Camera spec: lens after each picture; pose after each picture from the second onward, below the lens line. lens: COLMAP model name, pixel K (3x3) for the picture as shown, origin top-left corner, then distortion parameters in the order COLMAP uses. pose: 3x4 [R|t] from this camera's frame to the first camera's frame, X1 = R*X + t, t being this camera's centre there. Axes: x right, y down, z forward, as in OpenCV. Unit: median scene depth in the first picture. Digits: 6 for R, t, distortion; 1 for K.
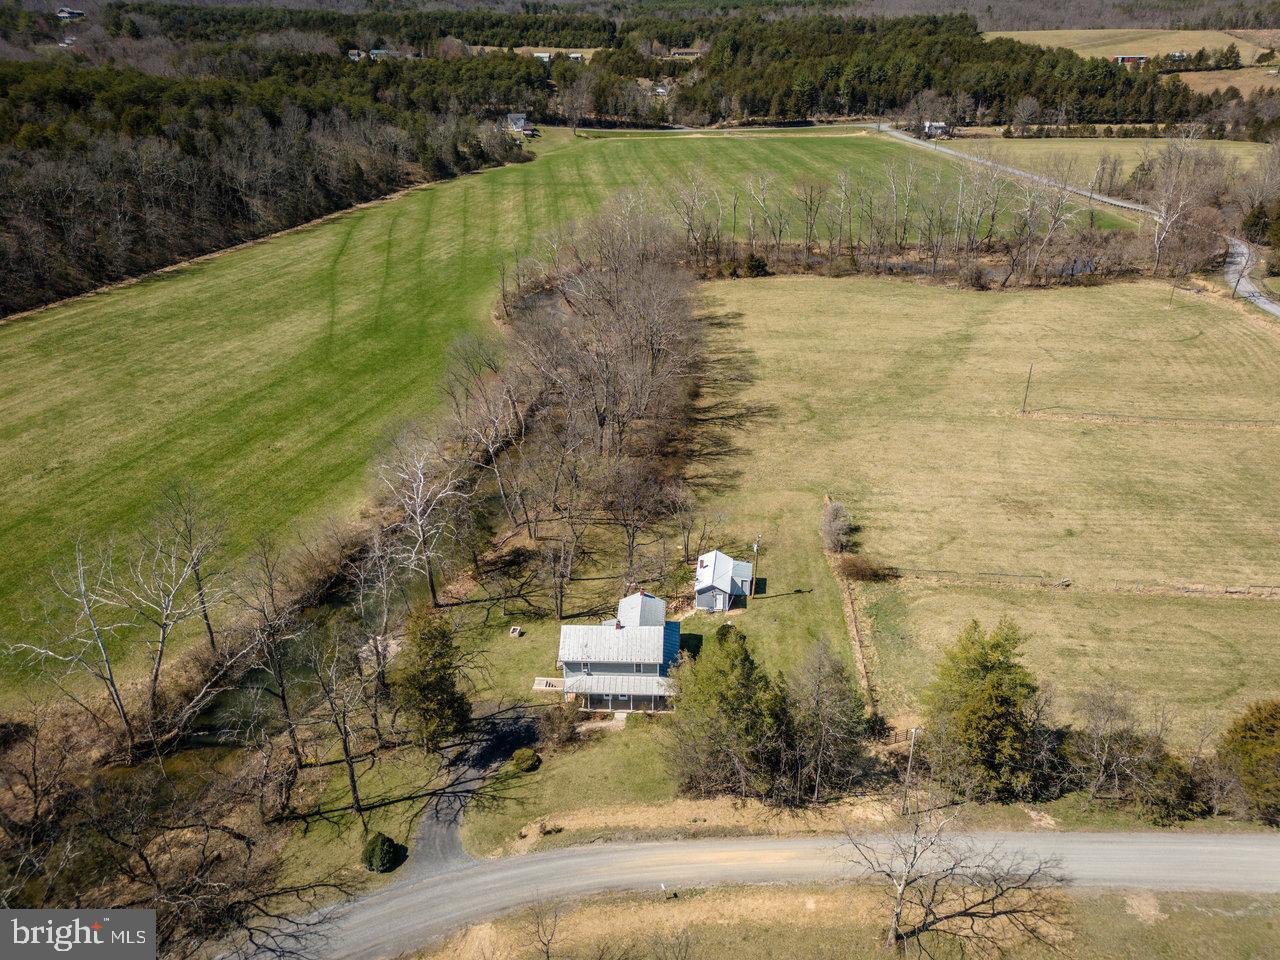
lens RADIAL K [[942.4, 0, 641.9], [0, 942.4, 477.9], [0, 0, 1]] dist [0.072308, -0.067517]
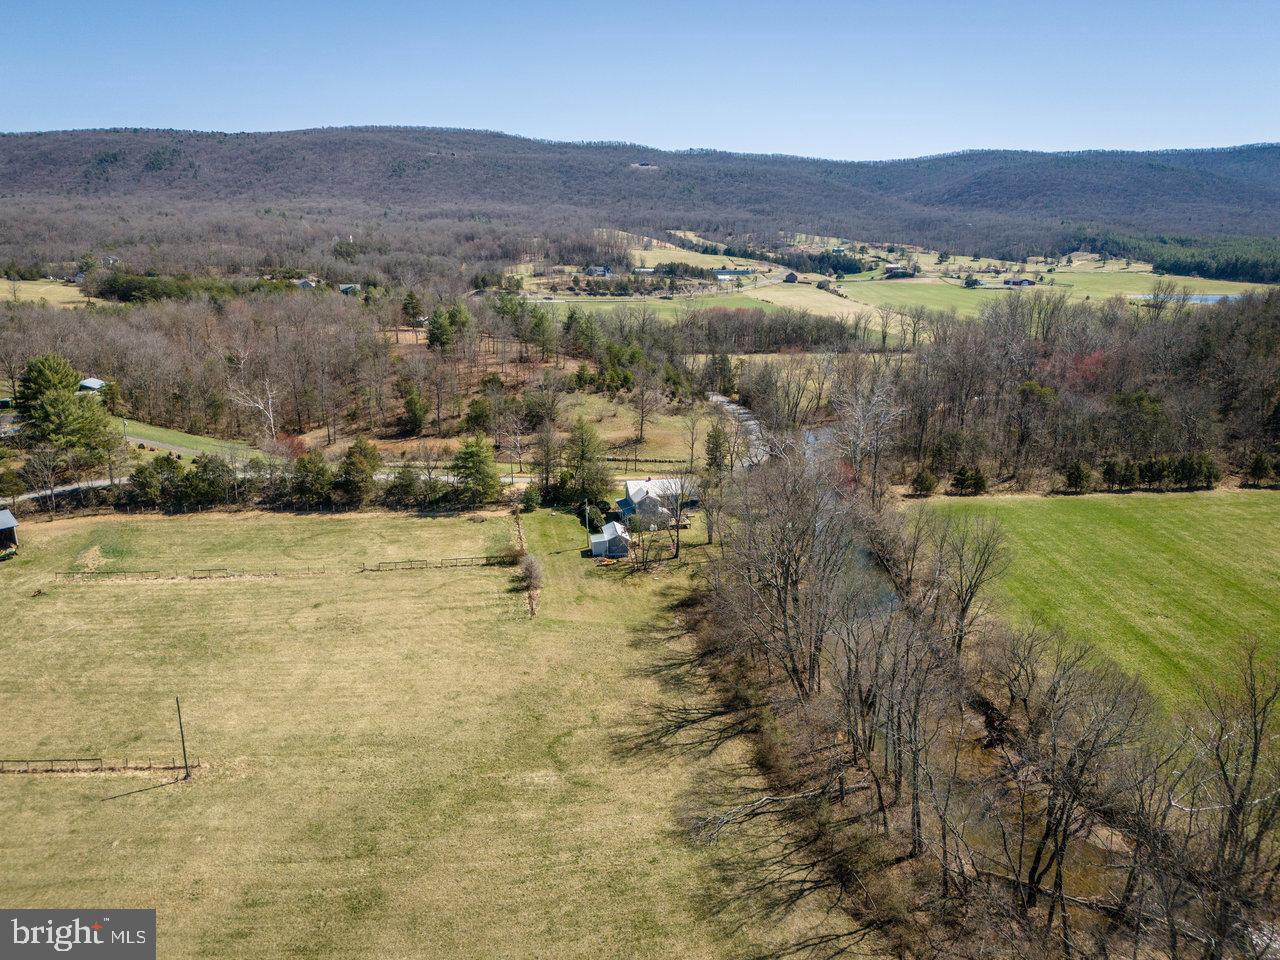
lens RADIAL K [[942.4, 0, 642.0], [0, 942.4, 489.6], [0, 0, 1]] dist [0.072308, -0.067517]
pose [[-0.965416, 0.072354, -0.250473, 0.200827], [-0.109258, 0.760007, 0.640665, -0.444267], [0.236716, 0.645874, -0.725818, 1.019125]]
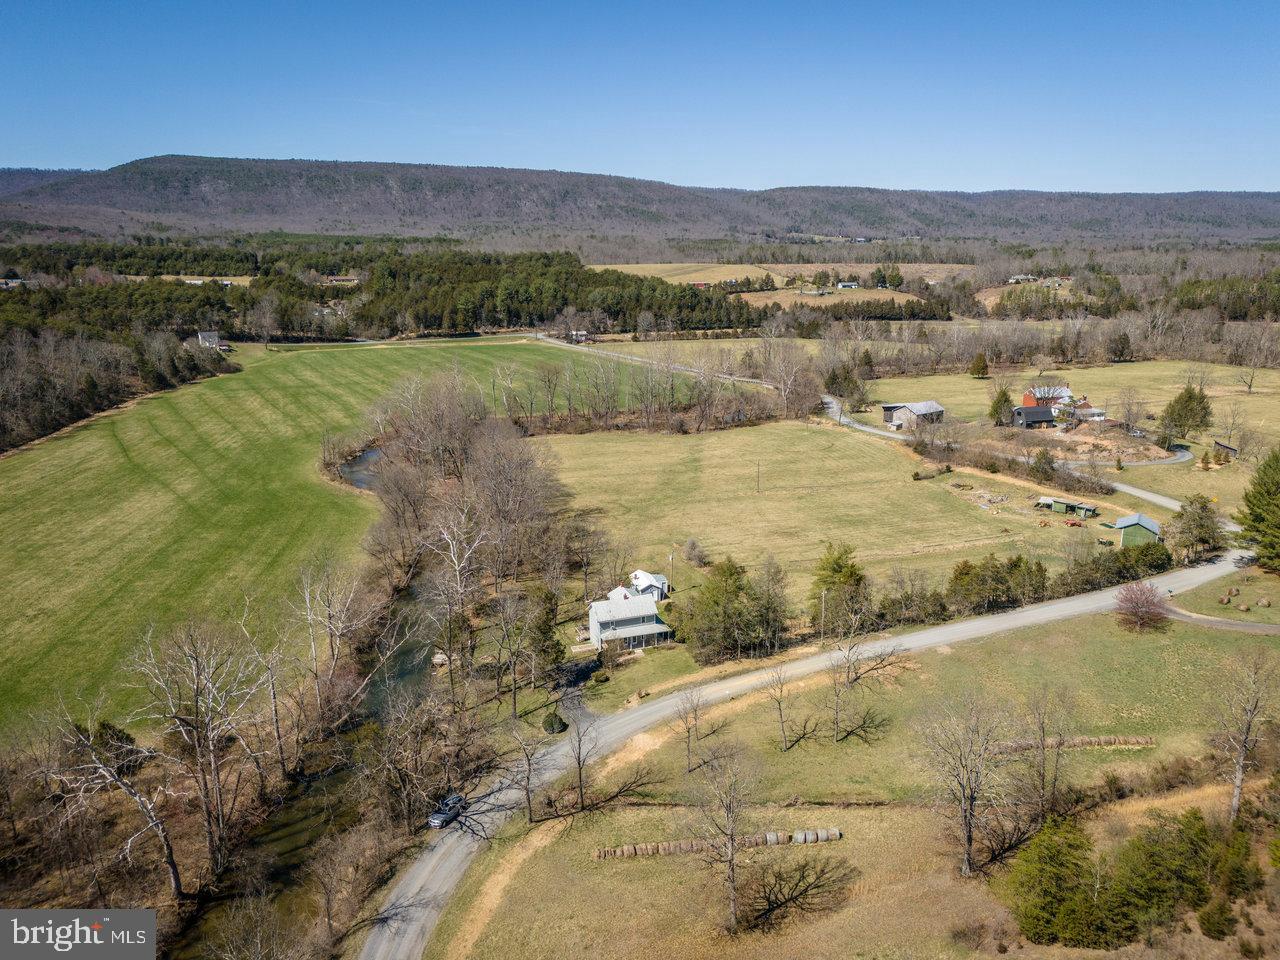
lens RADIAL K [[942.4, 0, 646.7], [0, 942.4, 484.1], [0, 0, 1]] dist [0.072308, -0.067517]
pose [[0.915497, -0.093701, 0.391261, -0.255274], [0.173414, 0.969428, -0.173602, 0.108624], [-0.363033, 0.226782, 0.903757, -0.212260]]
